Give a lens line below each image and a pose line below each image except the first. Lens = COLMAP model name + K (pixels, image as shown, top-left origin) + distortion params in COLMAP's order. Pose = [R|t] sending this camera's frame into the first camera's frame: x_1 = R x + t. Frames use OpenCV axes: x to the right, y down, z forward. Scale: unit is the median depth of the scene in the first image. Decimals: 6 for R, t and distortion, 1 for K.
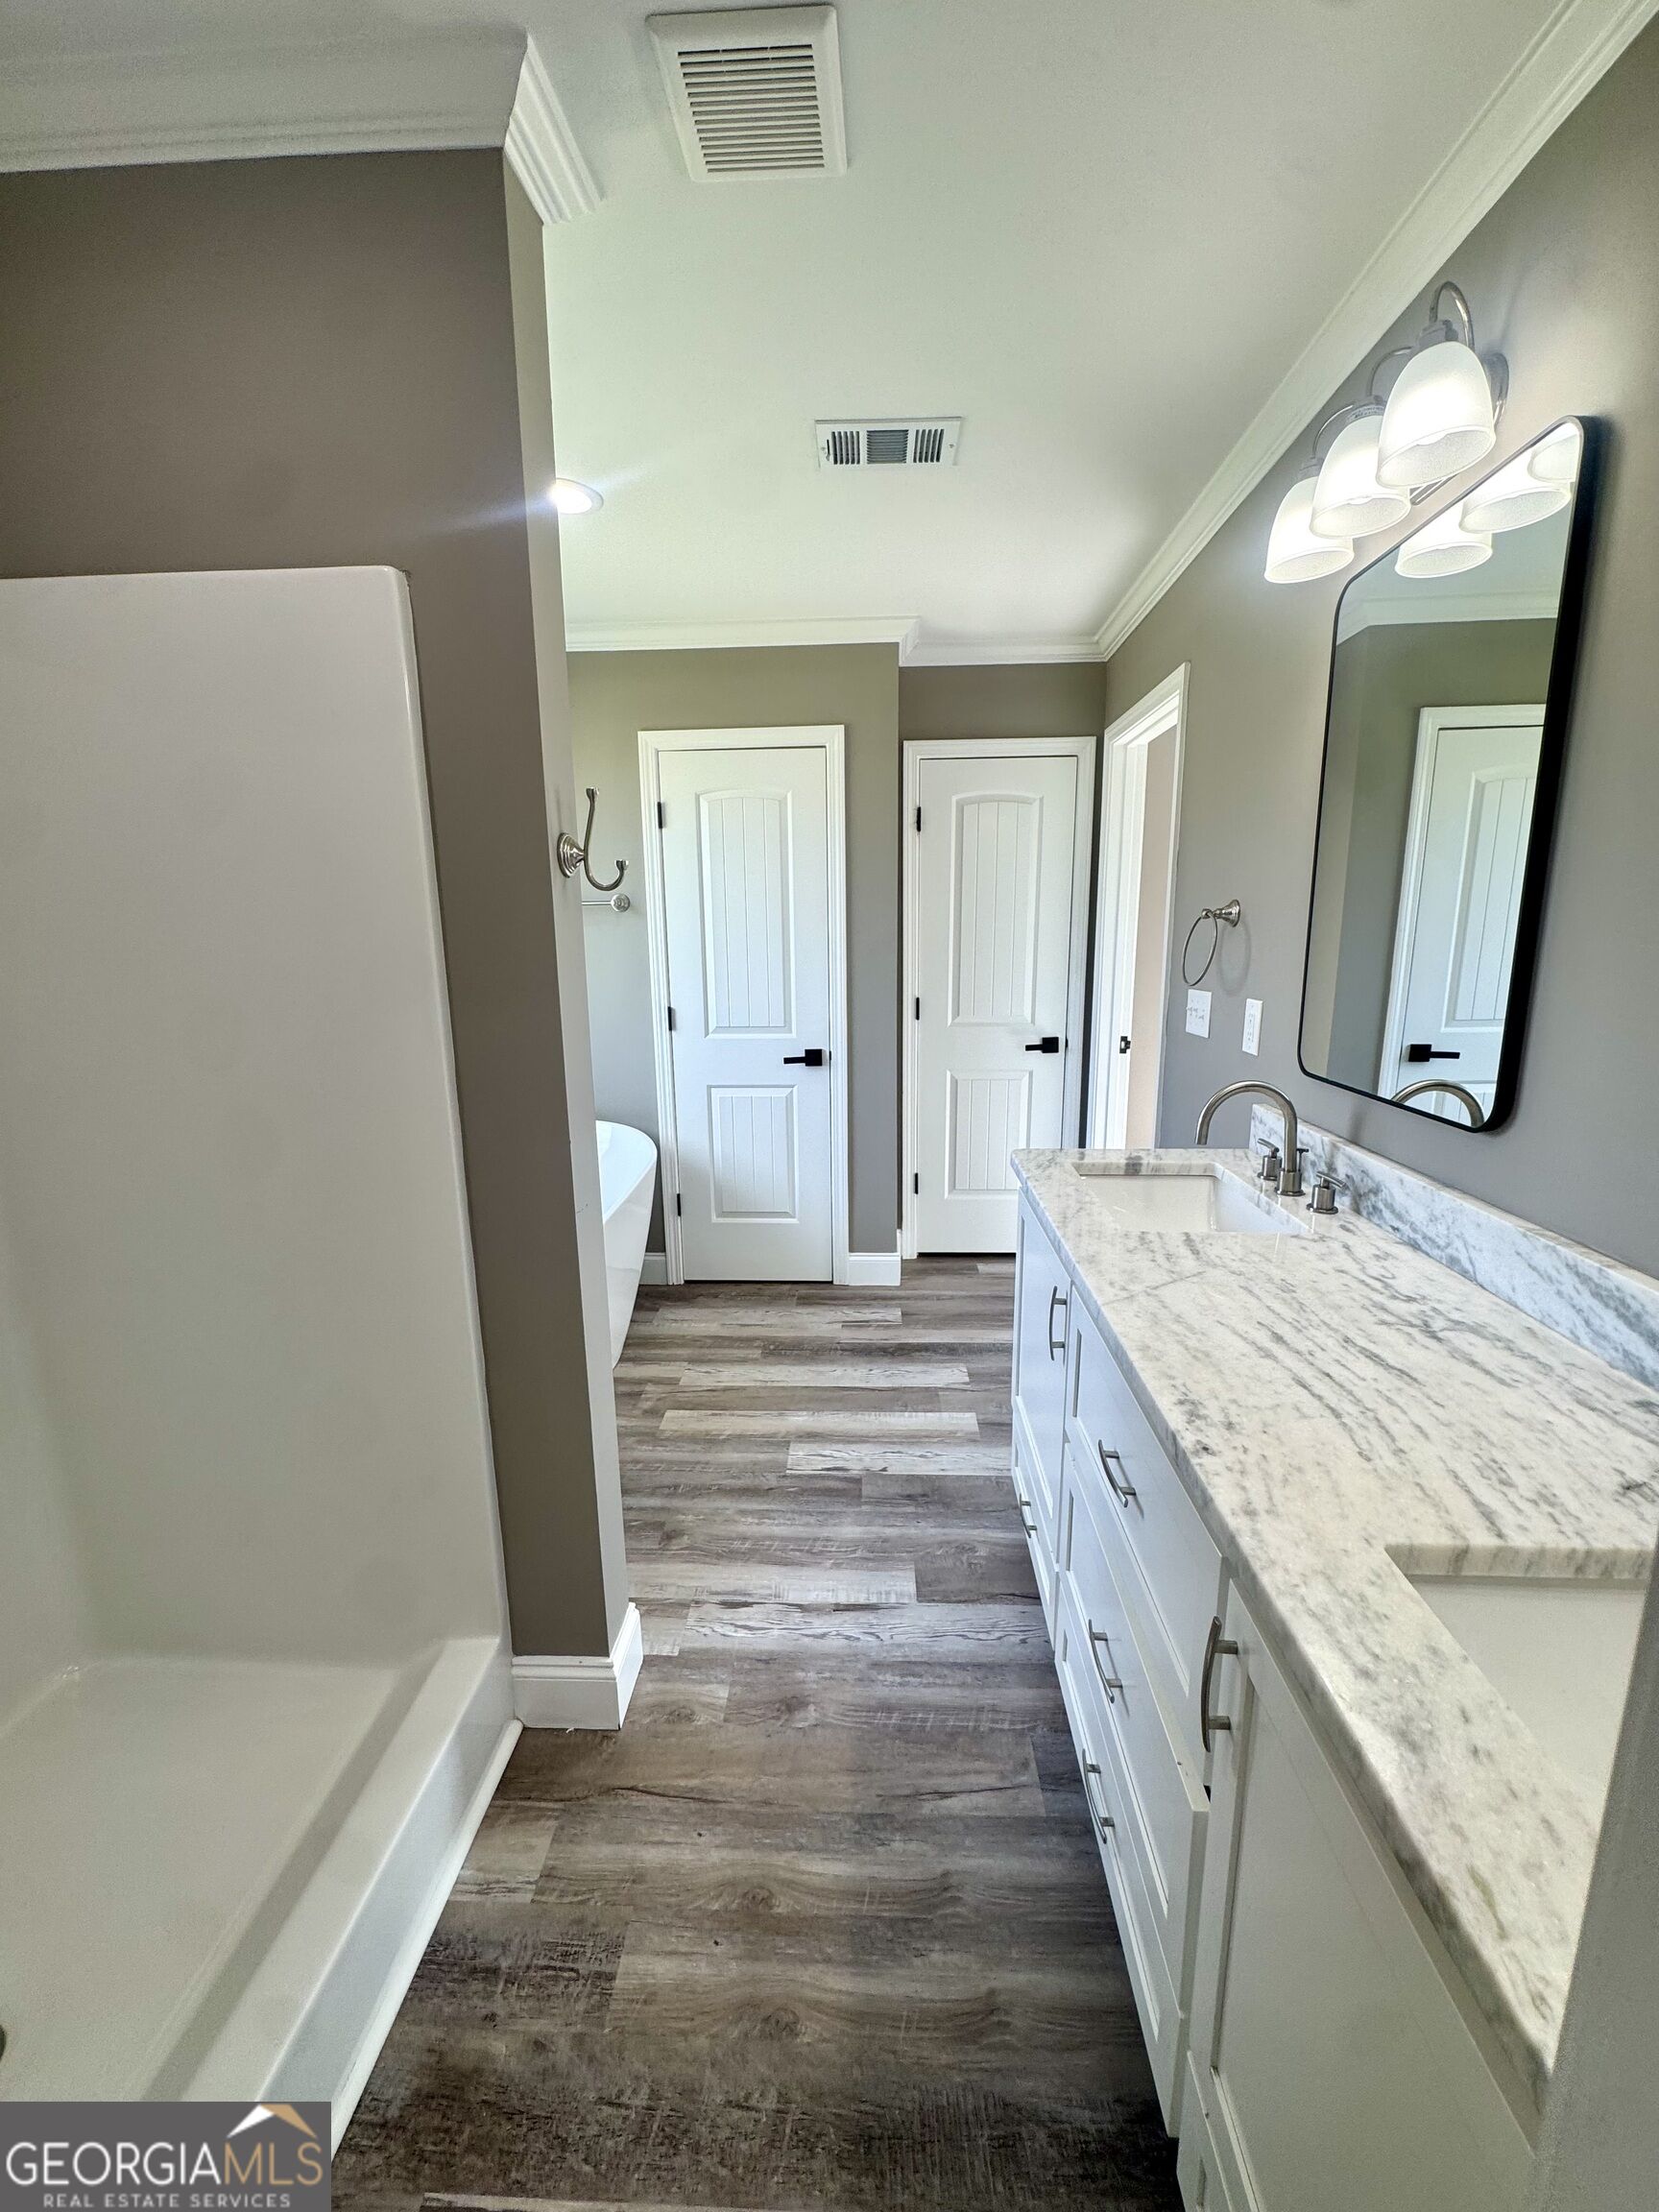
lens RADIAL K [[887.8, 0, 832.6], [0, 887.8, 1107.7], [0, 0, 1]] dist [-0.003607, 0.000185]
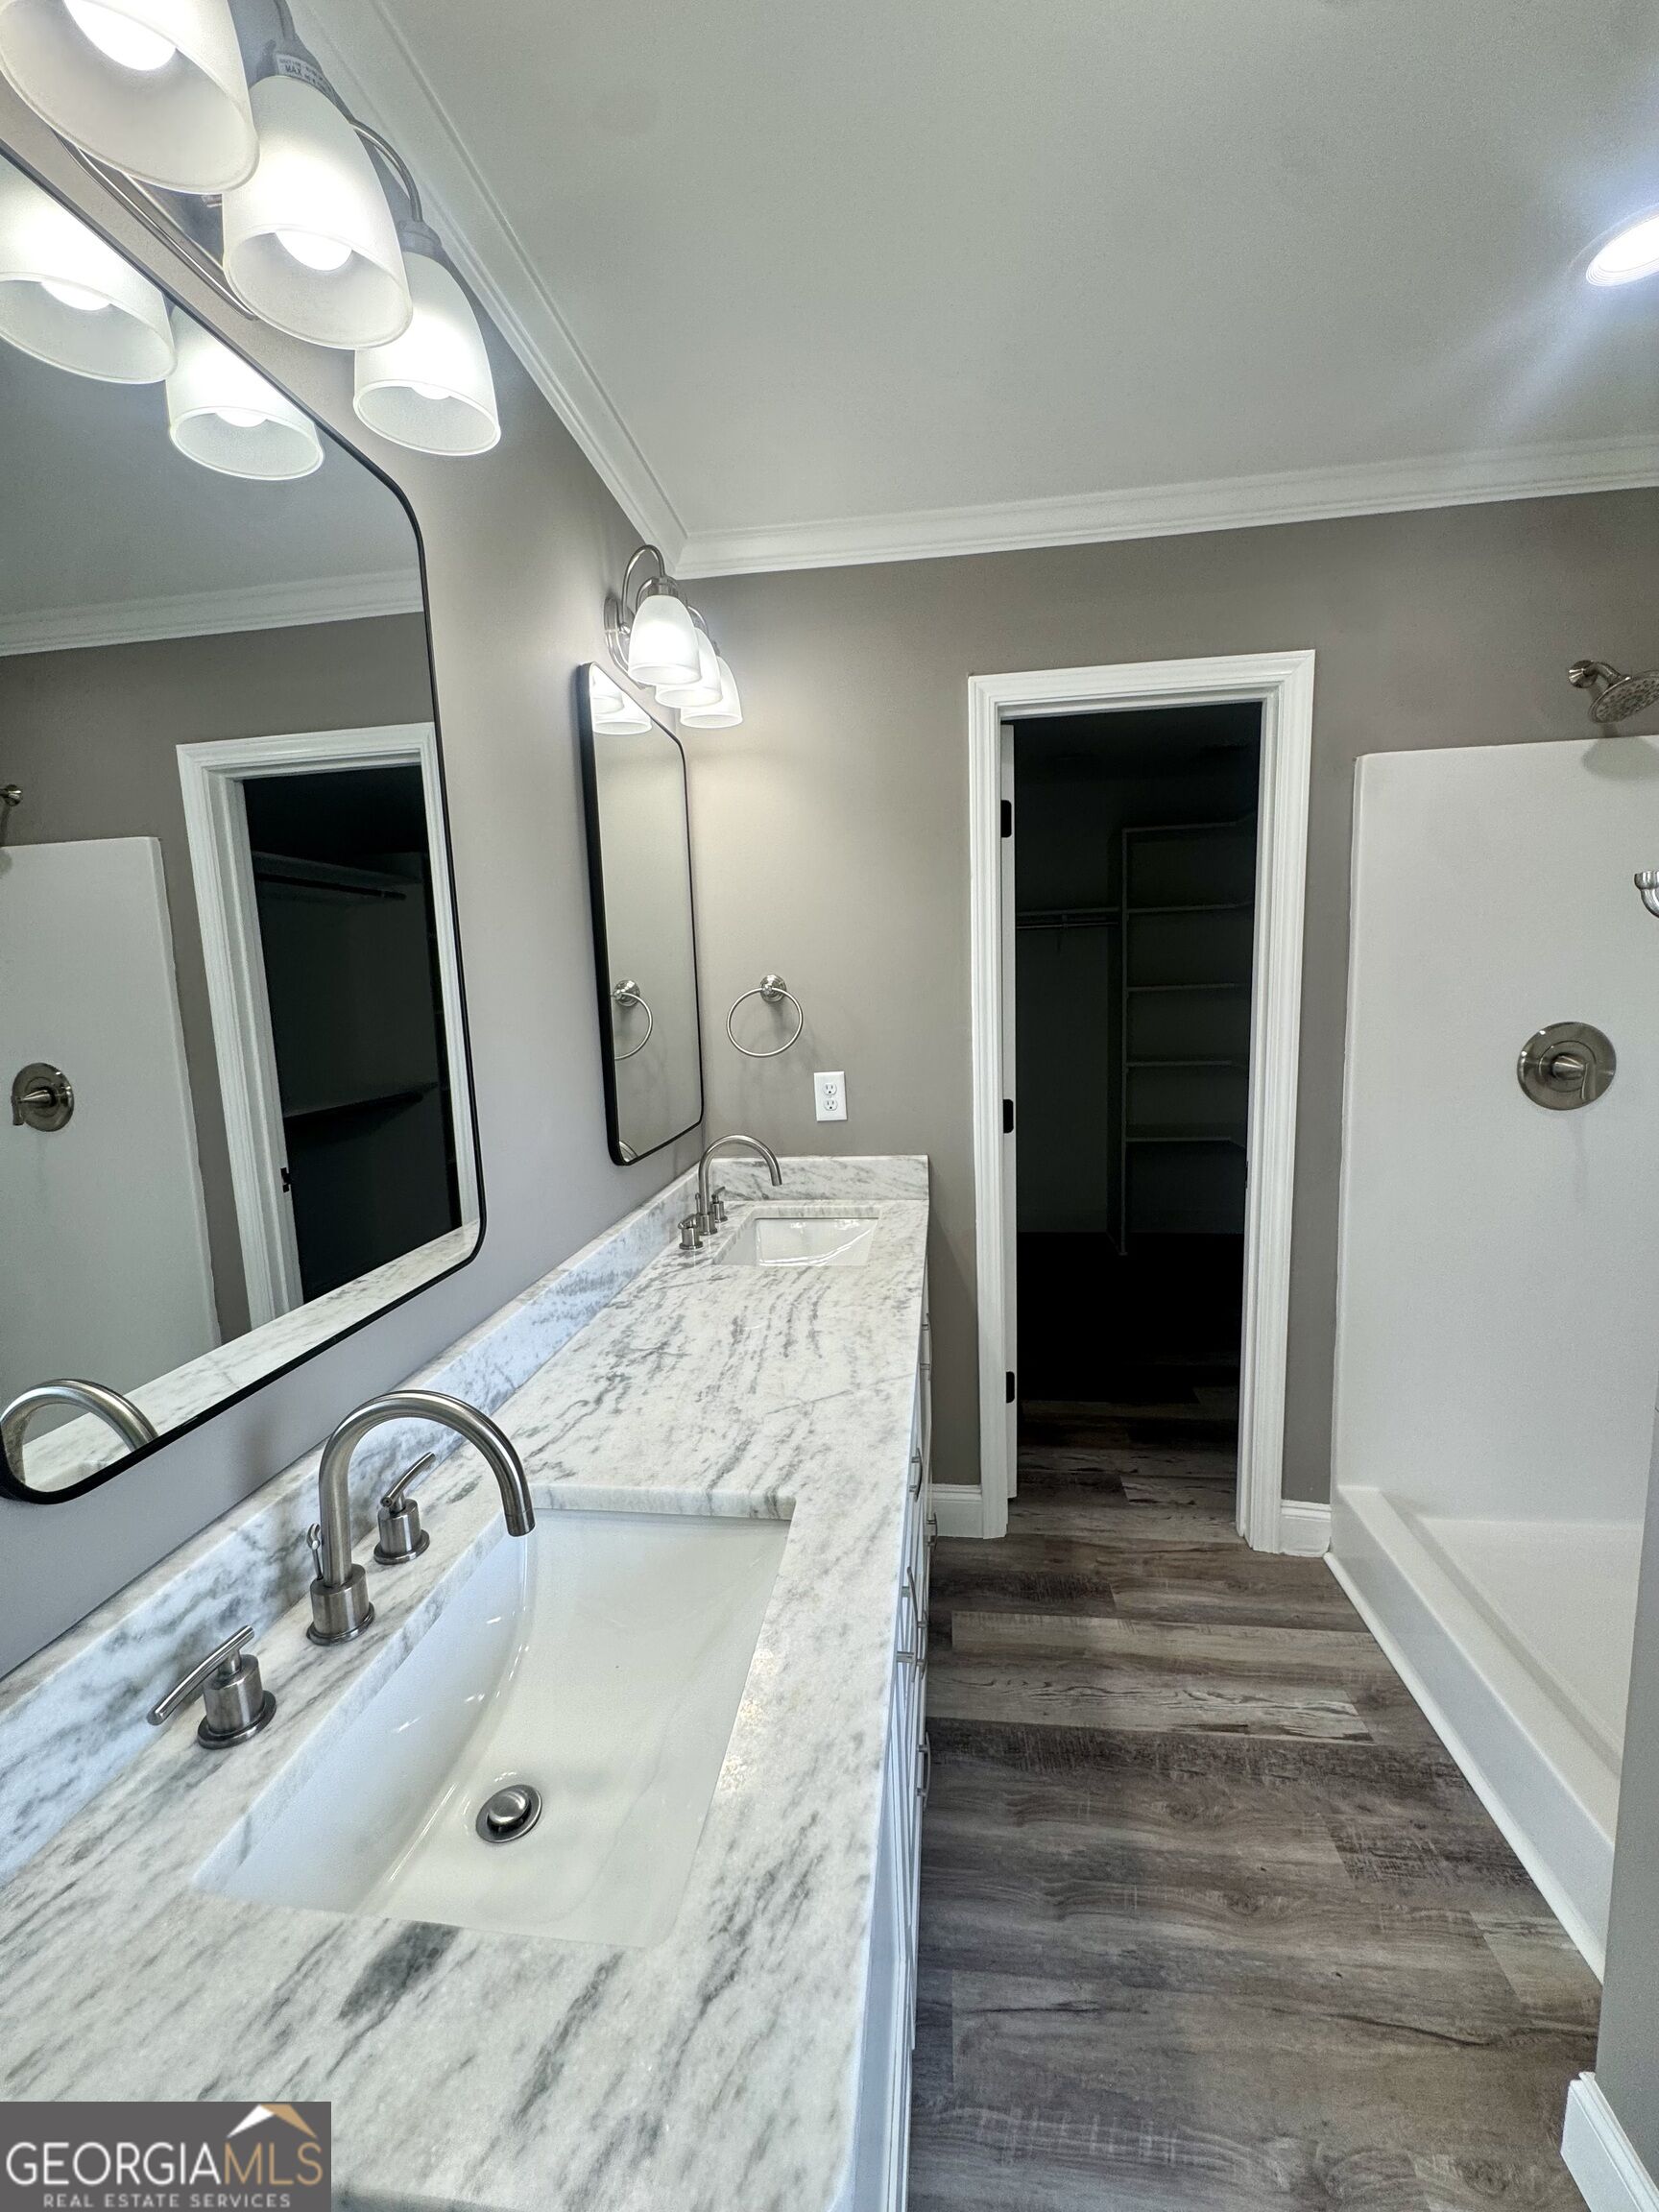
lens RADIAL K [[887.8, 0, 831.1], [0, 887.8, 1107.4], [0, 0, 1]] dist [-0.003607, 0.000185]
pose [[-0.995595, 0.040804, 0.084419, 0.227734], [0.066568, 0.941660, 0.329917, -0.312128], [-0.066032, 0.334083, -0.940228, 1.419911]]
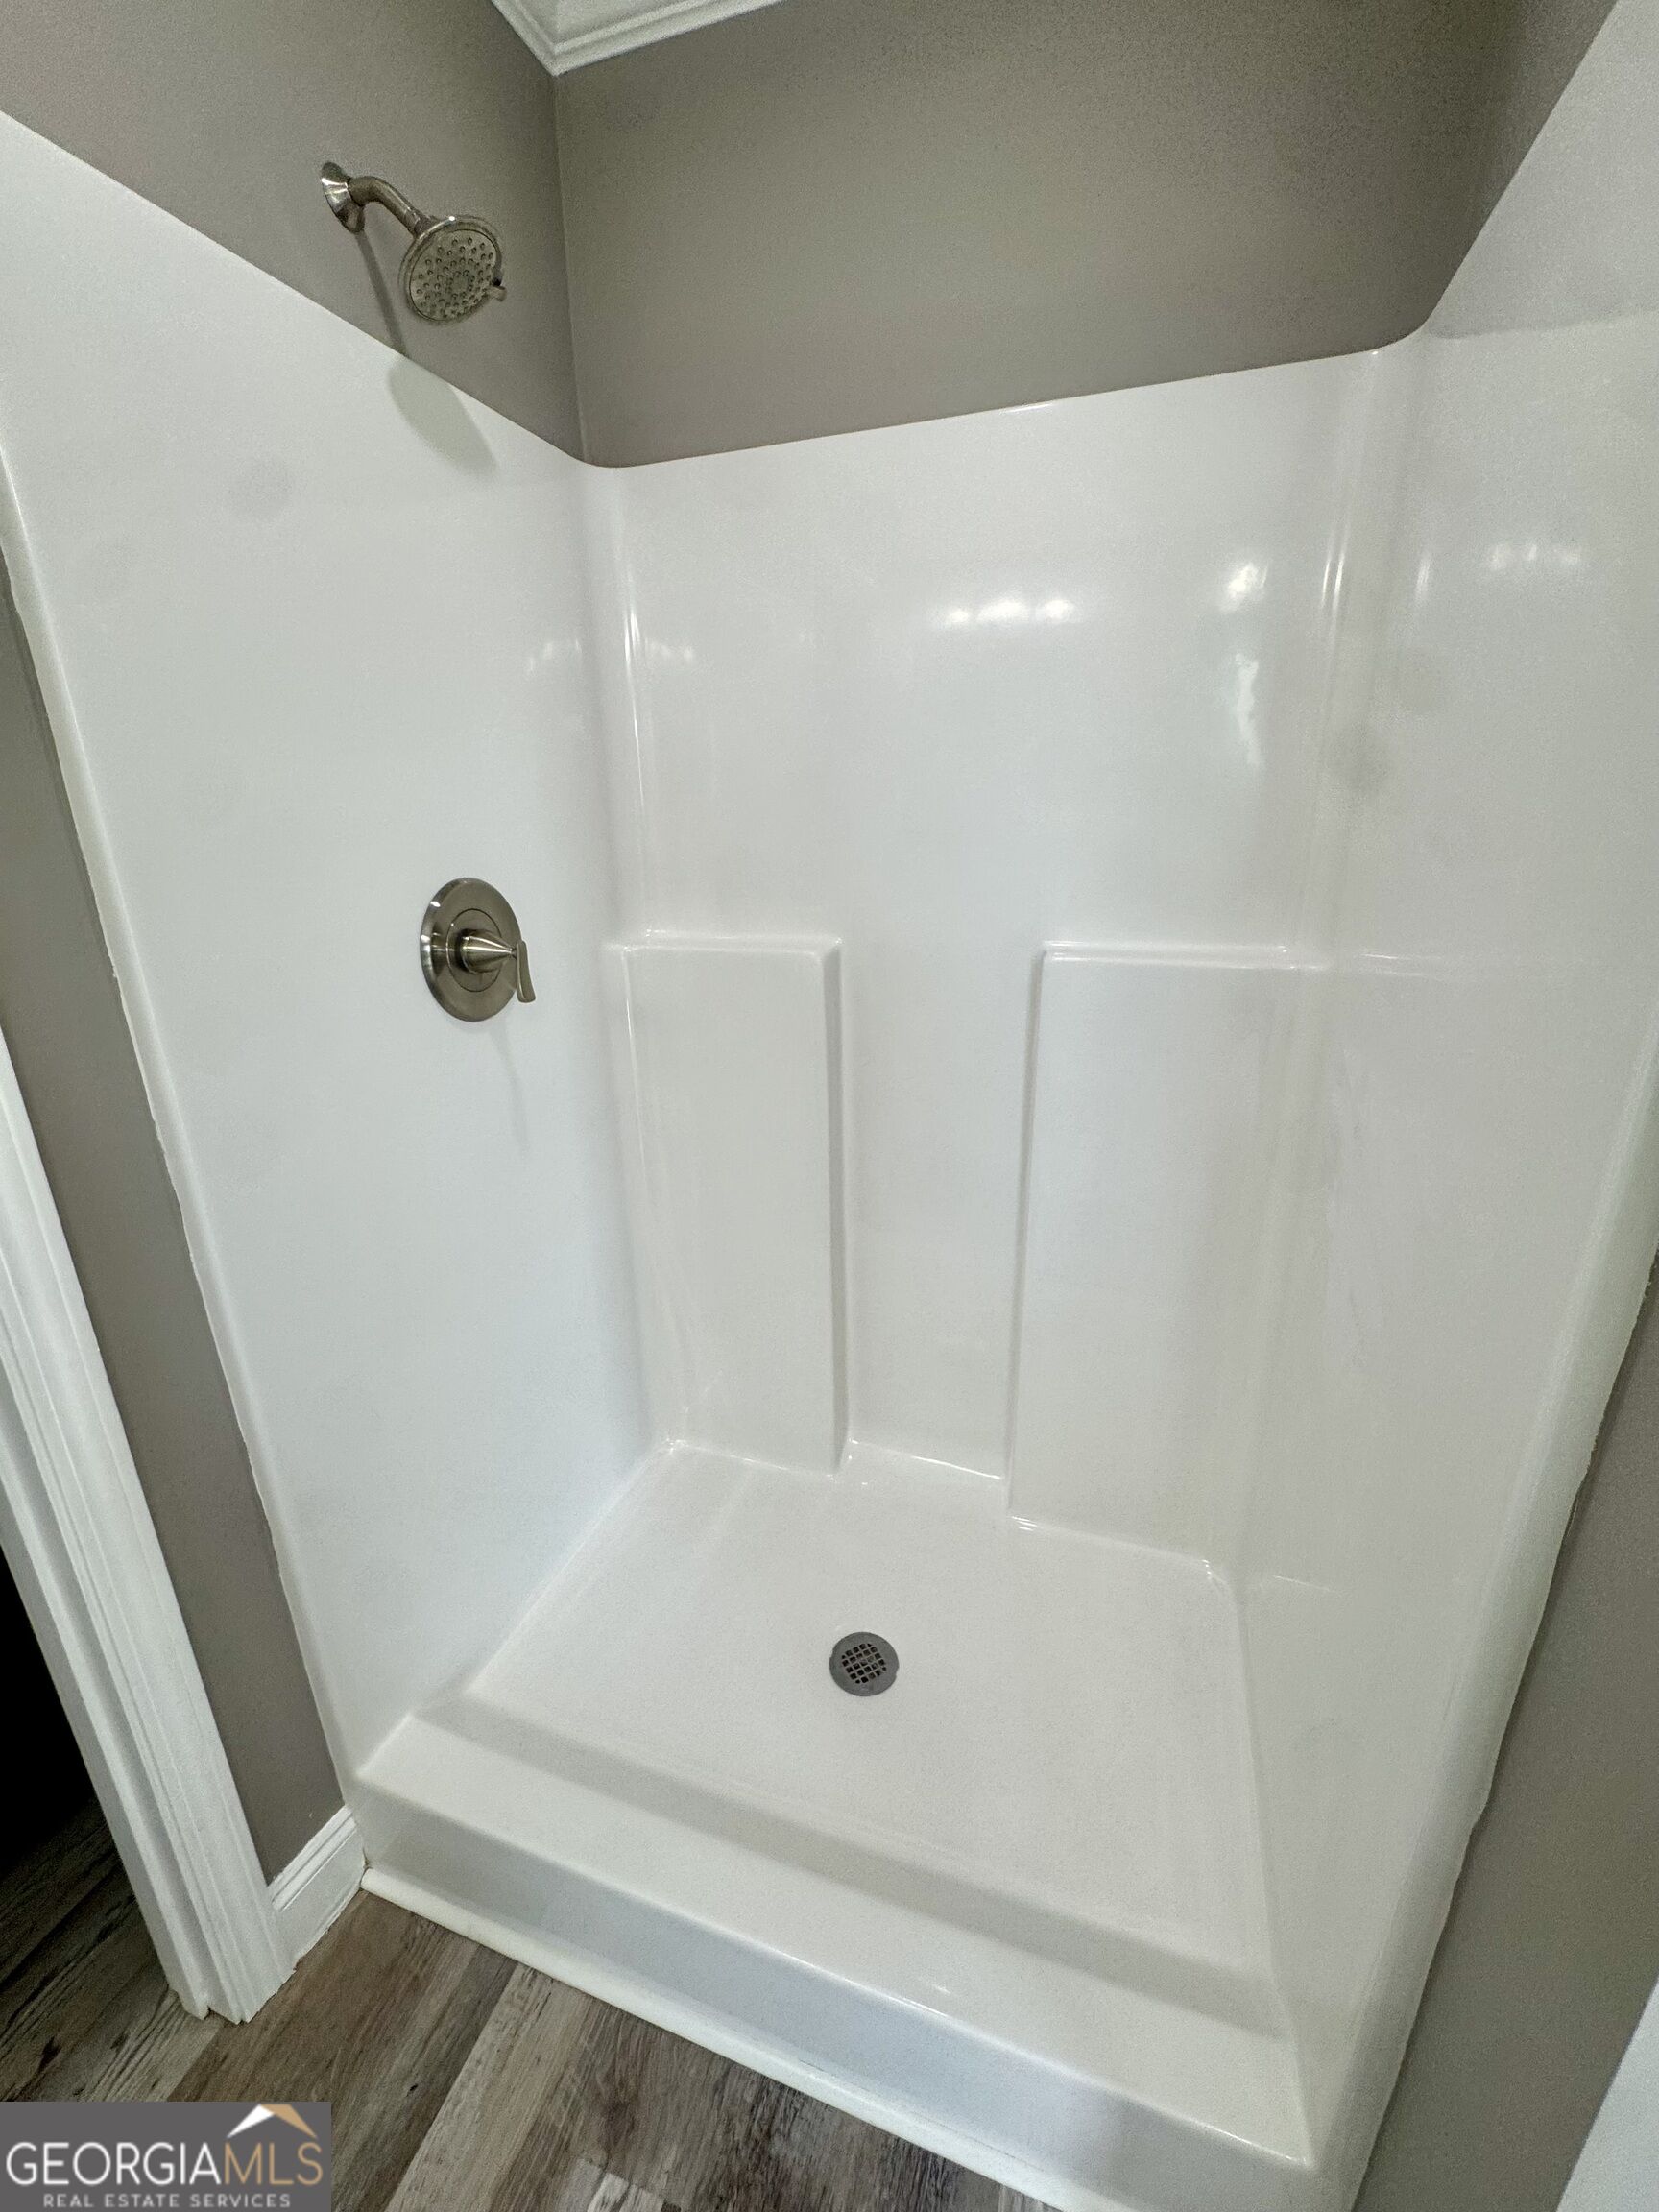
lens RADIAL K [[887.8, 0, 825.2], [0, 887.8, 1104.7], [0, 0, 1]] dist [-0.003607, 0.000185]
pose [[-0.277351, 0.319116, -0.906224, -0.026774], [-0.171106, 0.911743, 0.373427, -0.111776], [0.945410, 0.258630, -0.198270, 0.654291]]
